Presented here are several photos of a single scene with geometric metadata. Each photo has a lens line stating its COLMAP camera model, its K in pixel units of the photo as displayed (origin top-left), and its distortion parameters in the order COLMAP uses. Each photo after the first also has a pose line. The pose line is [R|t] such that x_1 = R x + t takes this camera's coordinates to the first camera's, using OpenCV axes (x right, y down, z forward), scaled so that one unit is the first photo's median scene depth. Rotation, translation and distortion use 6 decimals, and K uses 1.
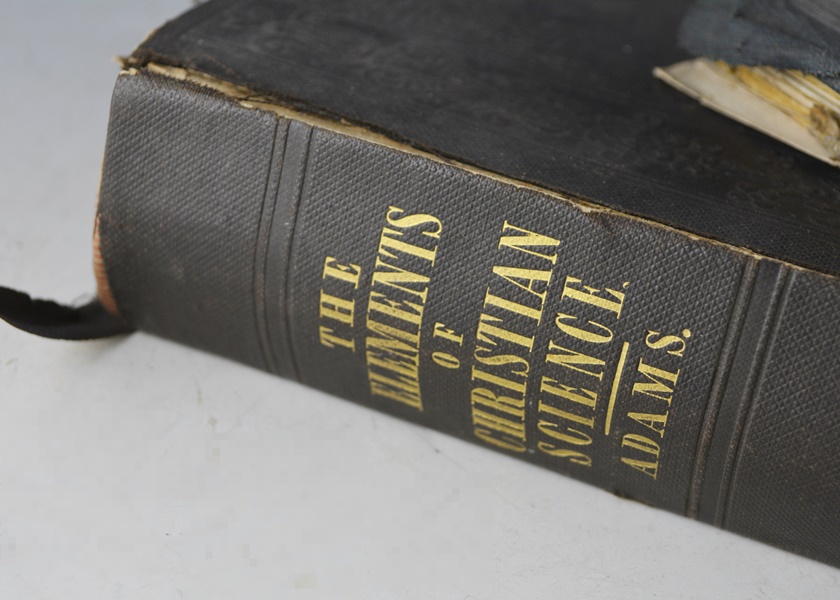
lens RADIAL K [[1536.9, 0, 419.3], [0, 1536.9, 300.8], [0, 0, 1]] dist [0.098616, 0.000000]
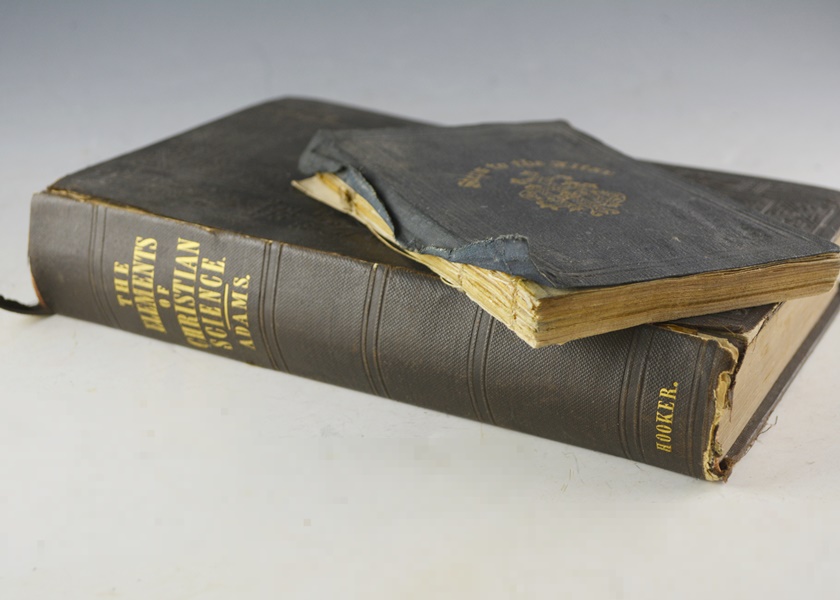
lens RADIAL K [[1536.9, 0, 420.9], [0, 1536.9, 299.2], [0, 0, 1]] dist [0.098616, 0.000000]
pose [[0.983908, -0.061994, -0.167575, 0.785058], [0.032334, 0.984172, -0.174243, 0.449188], [0.175724, 0.166021, 0.970339, -1.171173]]
